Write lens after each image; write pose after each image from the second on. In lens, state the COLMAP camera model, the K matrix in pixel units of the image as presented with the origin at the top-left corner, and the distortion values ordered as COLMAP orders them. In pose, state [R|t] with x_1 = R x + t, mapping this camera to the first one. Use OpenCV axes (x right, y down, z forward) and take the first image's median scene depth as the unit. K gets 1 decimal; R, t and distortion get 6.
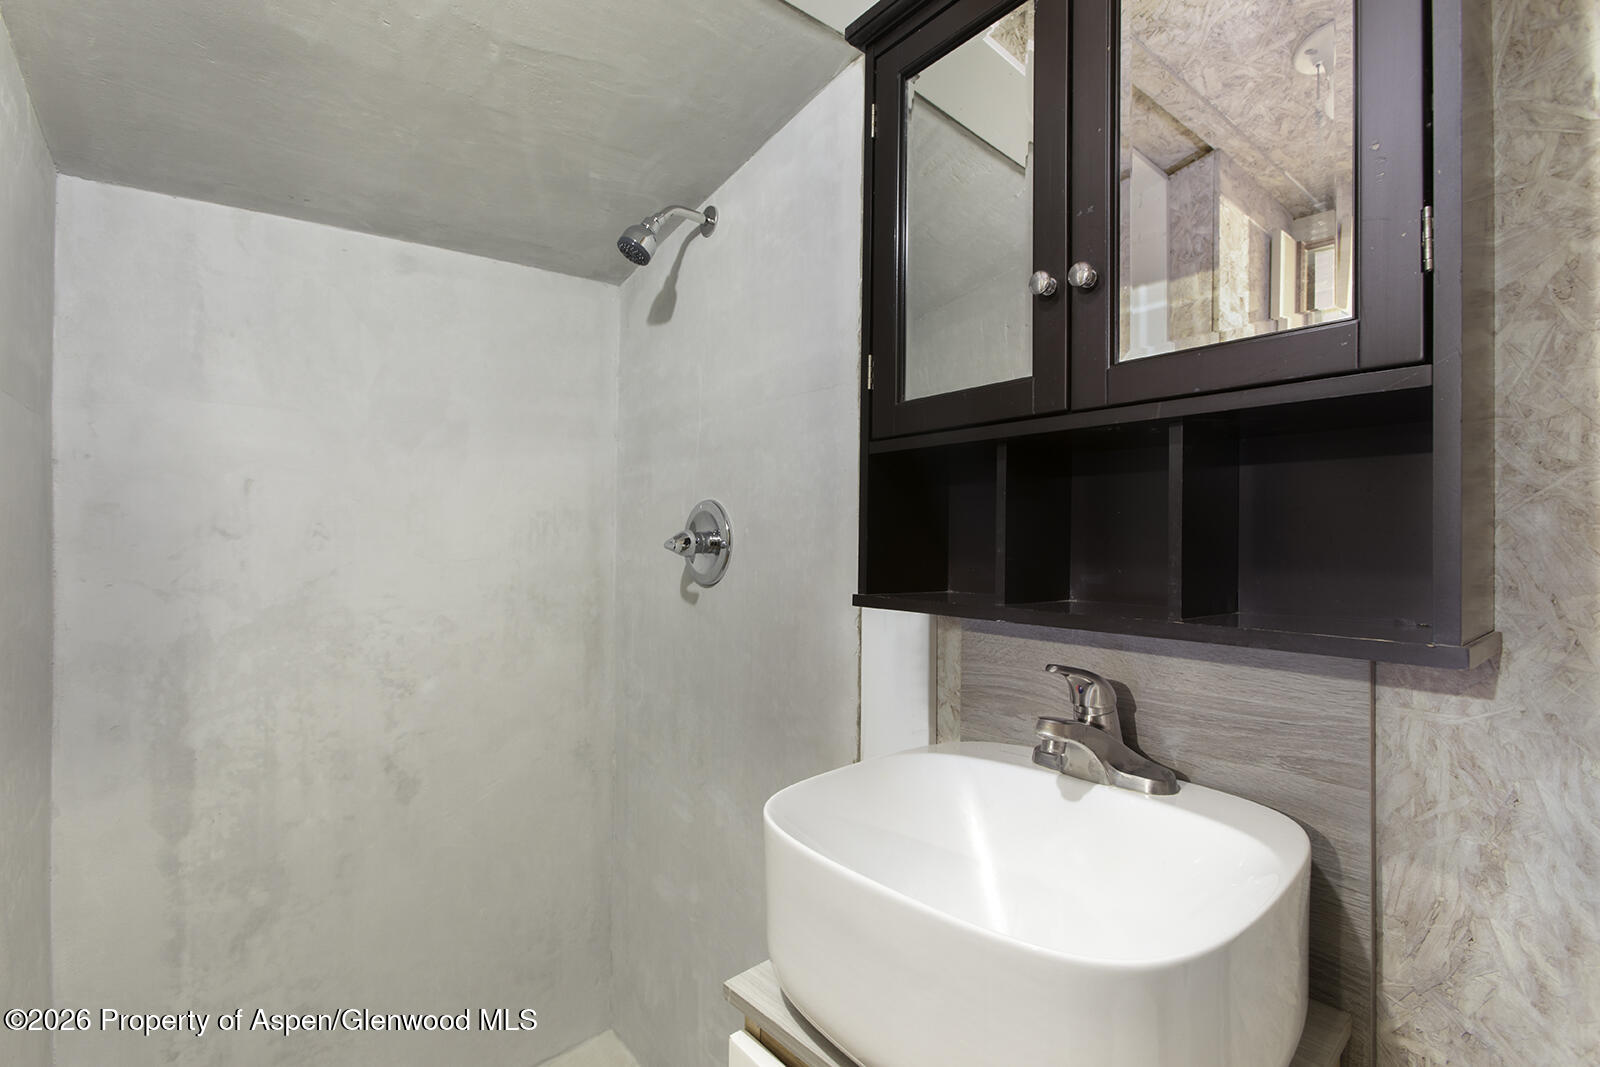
lens RADIAL K [[726.8, 0, 803.1], [0, 726.8, 530.7], [0, 0, 1]] dist [-0.001629, -0.000055]
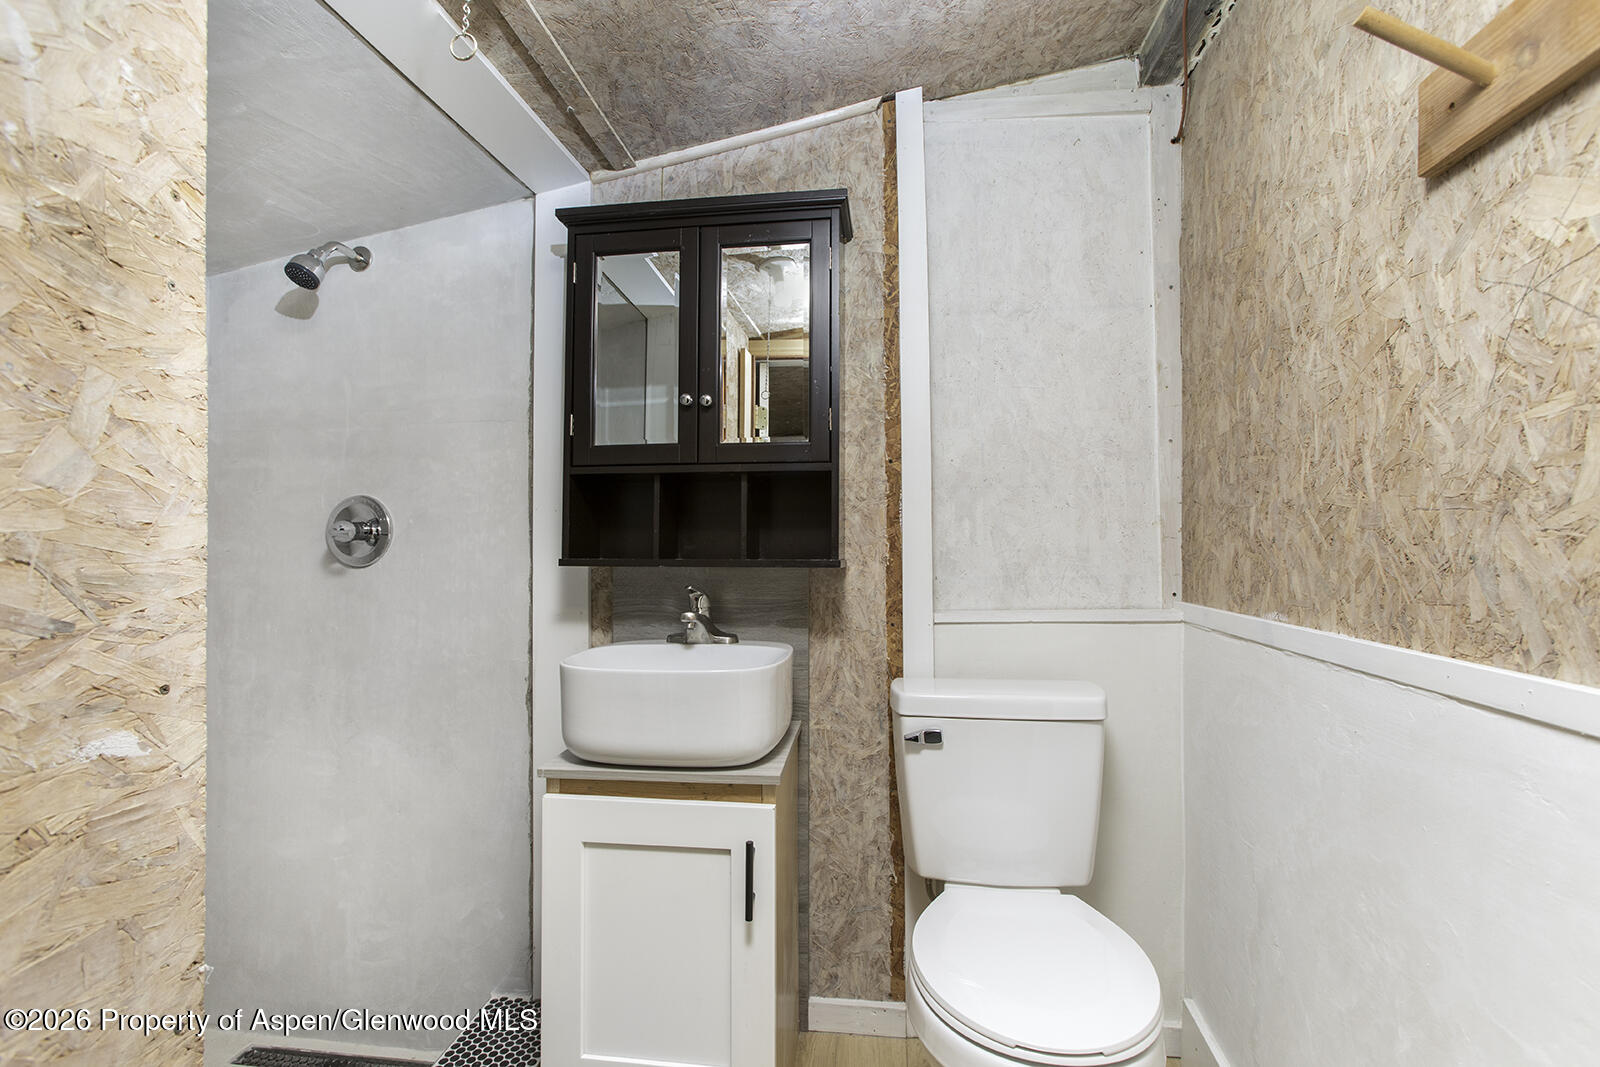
lens RADIAL K [[726.8, 0, 803.1], [0, 726.8, 530.7], [0, 0, 1]] dist [-0.001629, -0.000055]
pose [[0.738330, -0.007492, 0.674398, -0.649537], [-0.001548, 0.999917, 0.012803, -0.001930], [-0.674438, -0.010497, 0.738257, -0.587584]]
